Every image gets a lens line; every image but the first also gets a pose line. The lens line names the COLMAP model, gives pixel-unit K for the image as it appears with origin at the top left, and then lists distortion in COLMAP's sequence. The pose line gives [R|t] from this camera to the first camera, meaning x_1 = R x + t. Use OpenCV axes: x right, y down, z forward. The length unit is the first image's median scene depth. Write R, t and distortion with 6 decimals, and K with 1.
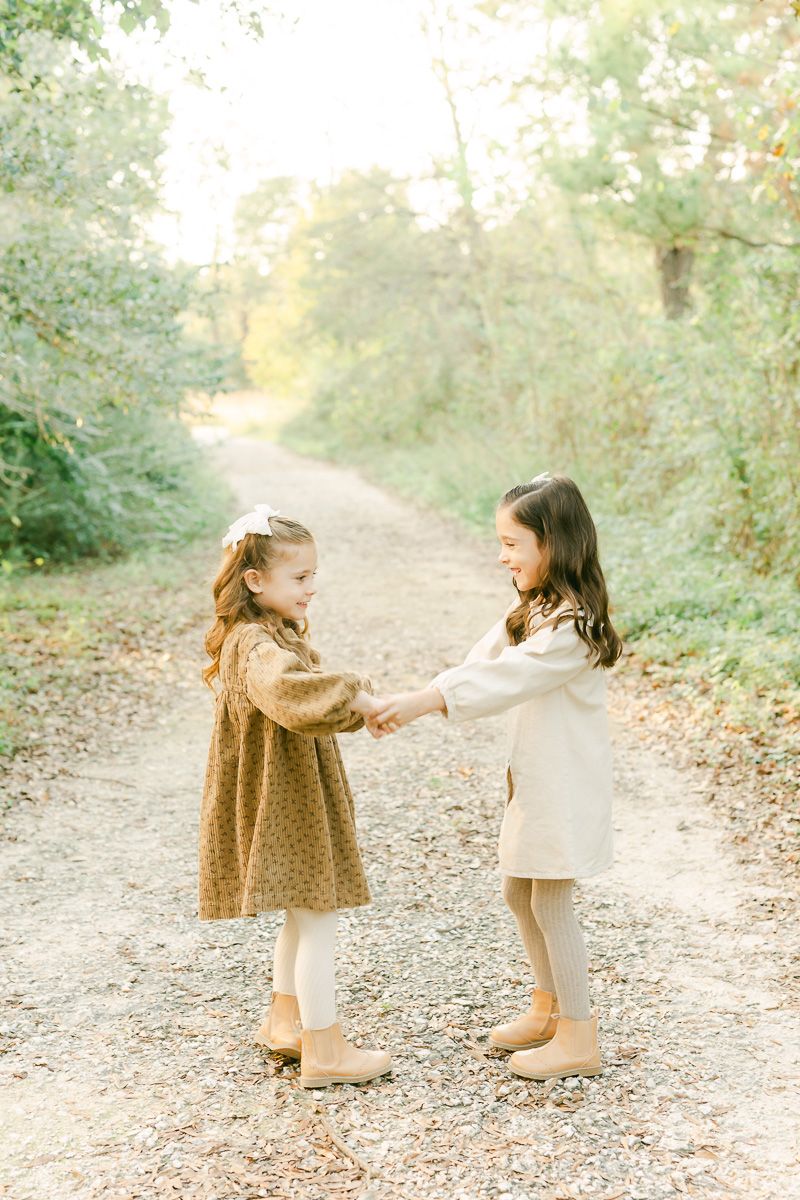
lens RADIAL K [[1835.4, 0, 411.5], [0, 1835.4, 578.2], [0, 0, 1]] dist [0.008750, -0.007796]
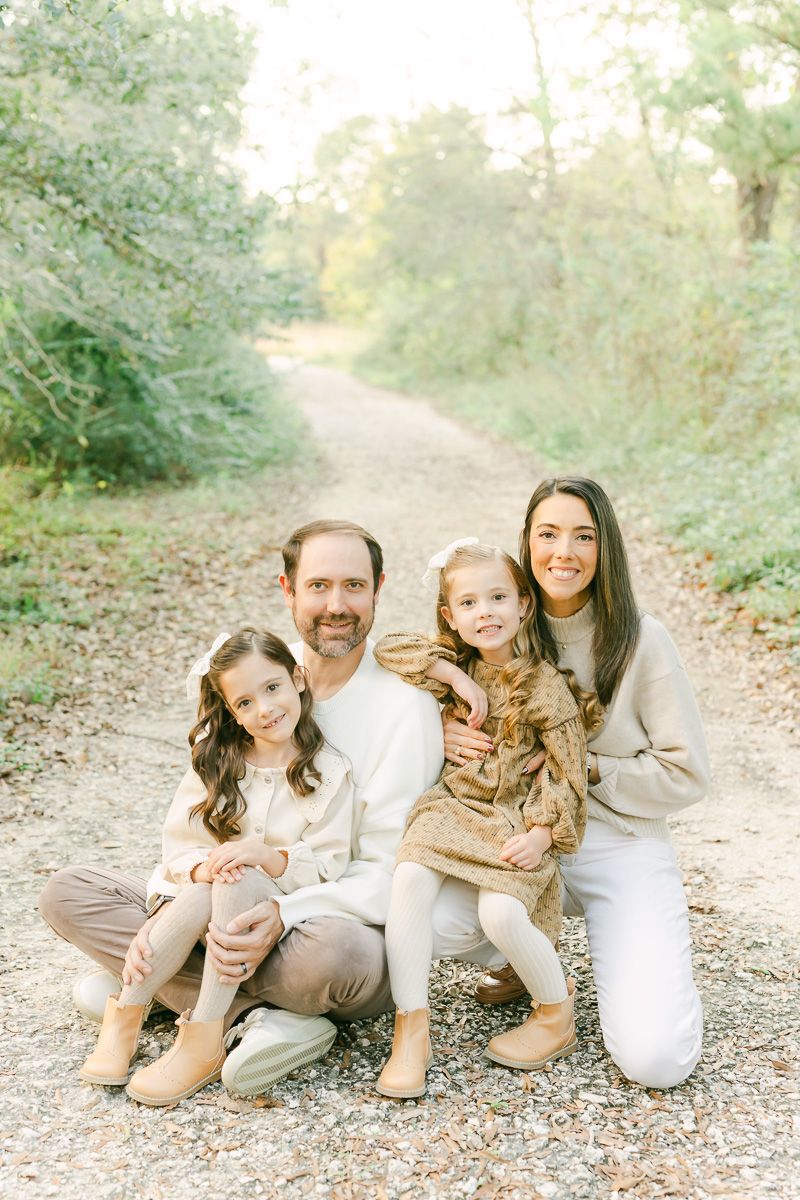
lens RADIAL K [[1712.9, 0, 372.3], [0, 1712.9, 602.2], [0, 0, 1]] dist [0.007223, -0.041608]
pose [[0.997867, 0.035794, -0.054588, -0.012392], [-0.032666, 0.997830, 0.057165, -0.003429], [0.056516, -0.055260, 0.996871, 0.120582]]
